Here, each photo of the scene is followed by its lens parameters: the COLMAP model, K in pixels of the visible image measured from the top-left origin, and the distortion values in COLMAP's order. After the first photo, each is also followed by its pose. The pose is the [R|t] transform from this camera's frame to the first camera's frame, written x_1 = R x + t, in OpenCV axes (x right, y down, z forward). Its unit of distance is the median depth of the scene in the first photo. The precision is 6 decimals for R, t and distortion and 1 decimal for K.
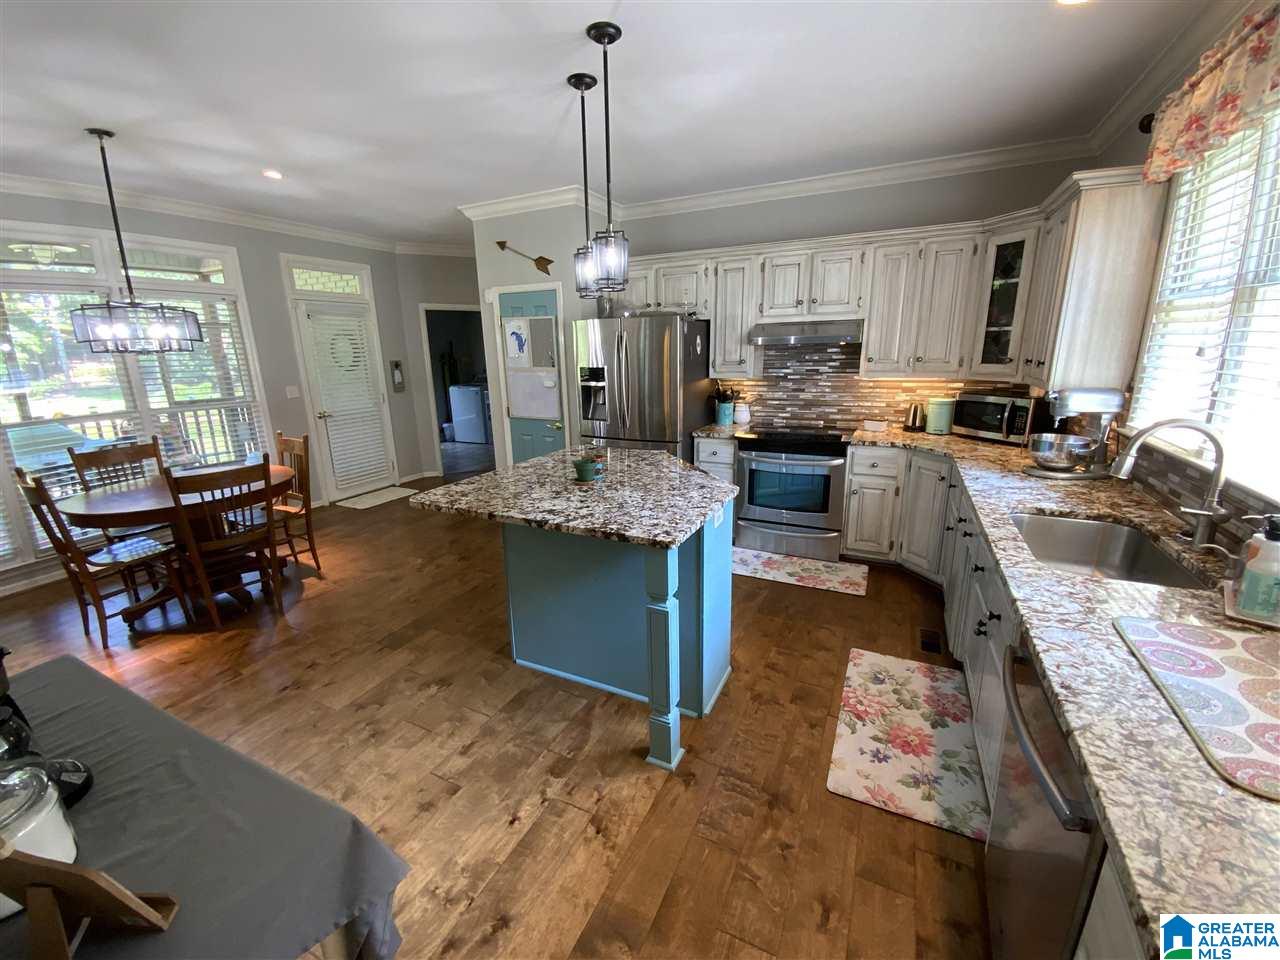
lens RADIAL K [[529.7, 0, 630.2], [0, 529.7, 490.9], [0, 0, 1]] dist [-0.000757, -0.006765]
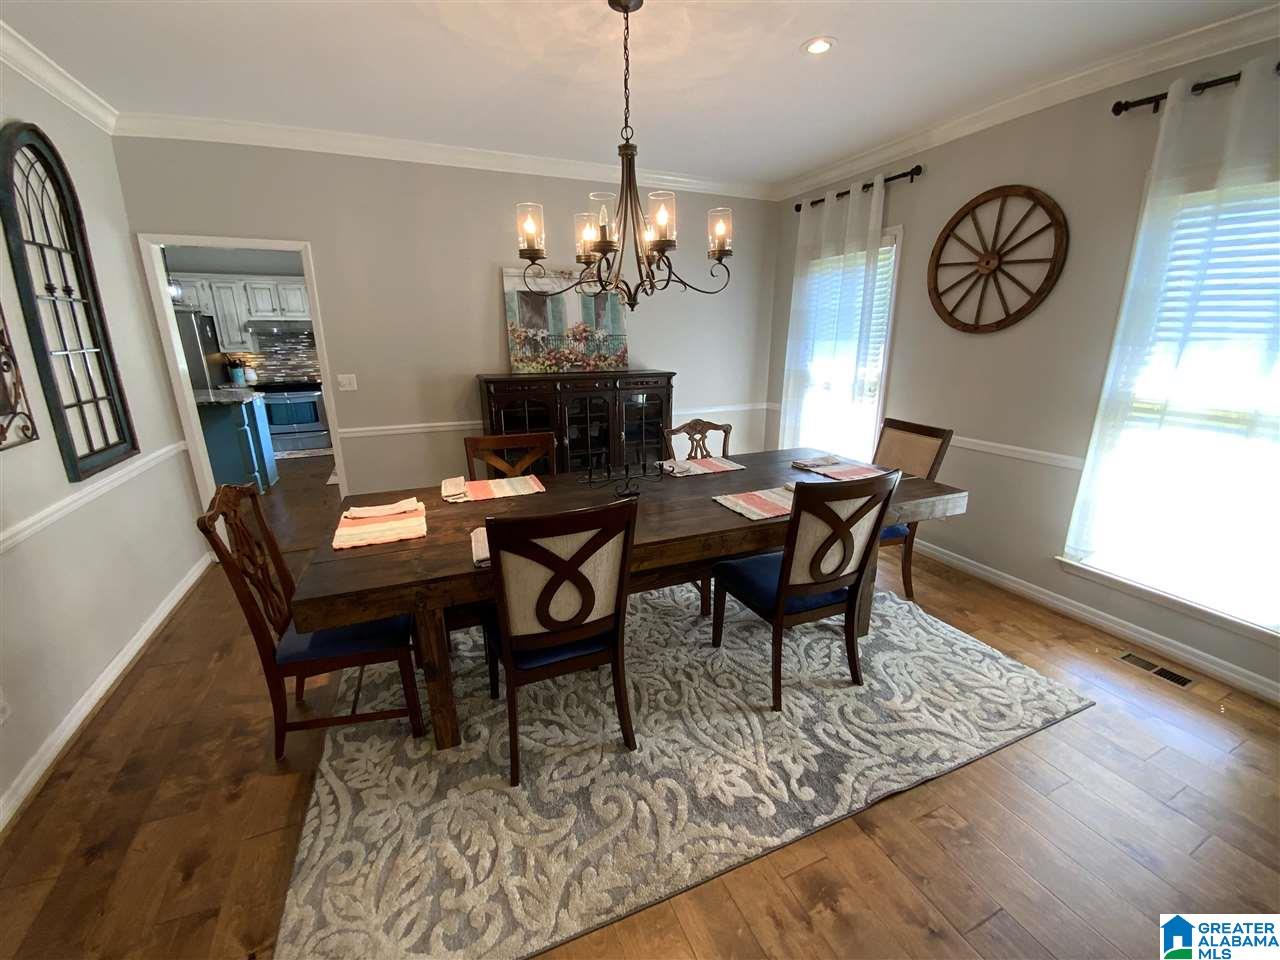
lens RADIAL K [[529.7, 0, 650.8], [0, 529.7, 486.8], [0, 0, 1]] dist [-0.000757, -0.006765]
pose [[0.634325, -0.191145, 0.749063, -0.300469], [0.188248, 0.977976, 0.090145, 0.285632], [-0.749796, 0.083828, 0.656338, -0.993046]]
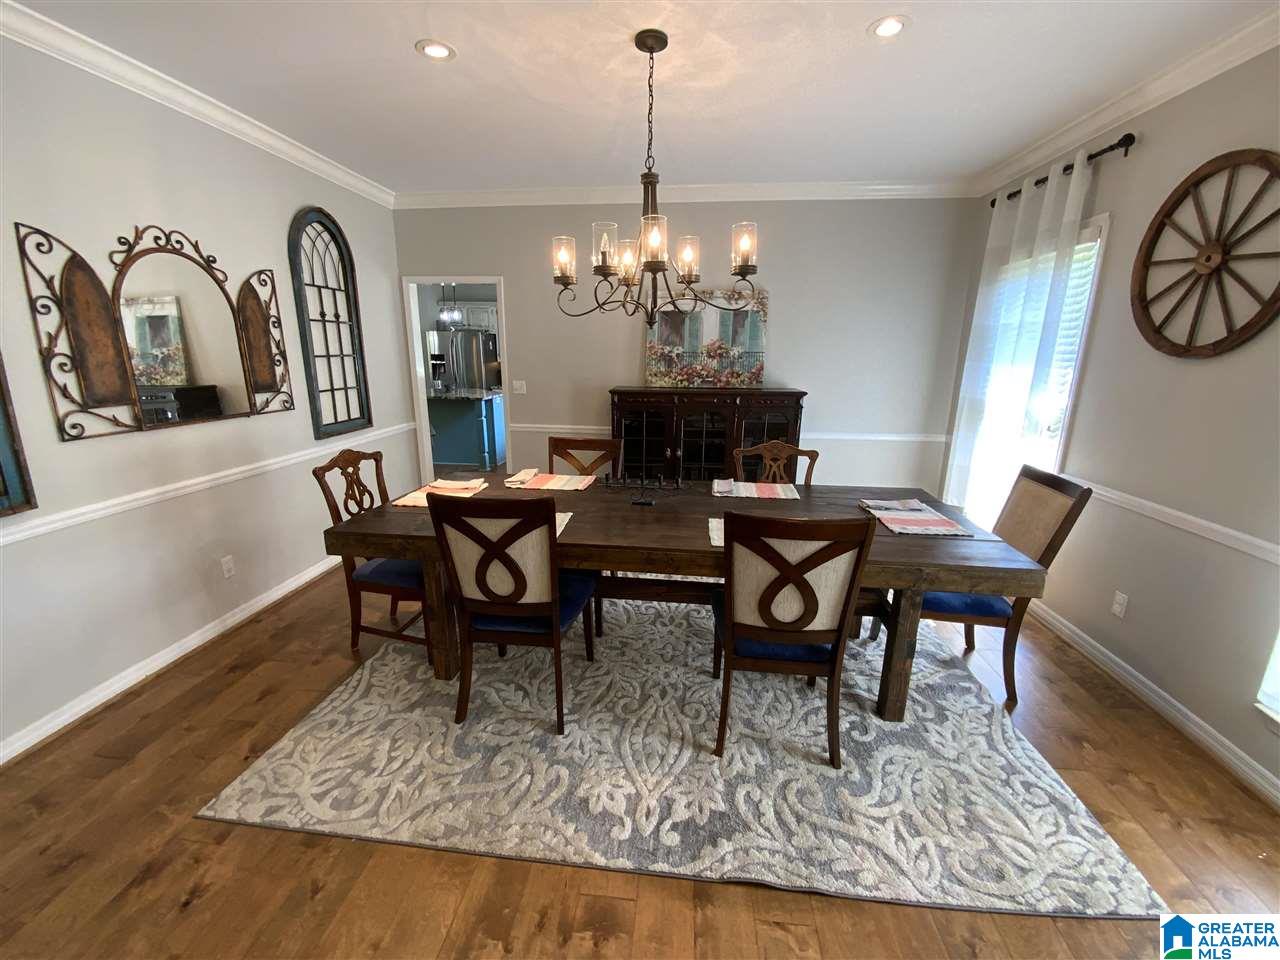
lens RADIAL K [[529.7, 0, 630.9], [0, 529.7, 486.5], [0, 0, 1]] dist [-0.000757, -0.006765]
pose [[0.934297, -0.052891, 0.352551, -0.118749], [0.057890, 0.998316, -0.003643, 0.321268], [-0.351765, 0.023812, 0.935786, -1.142759]]
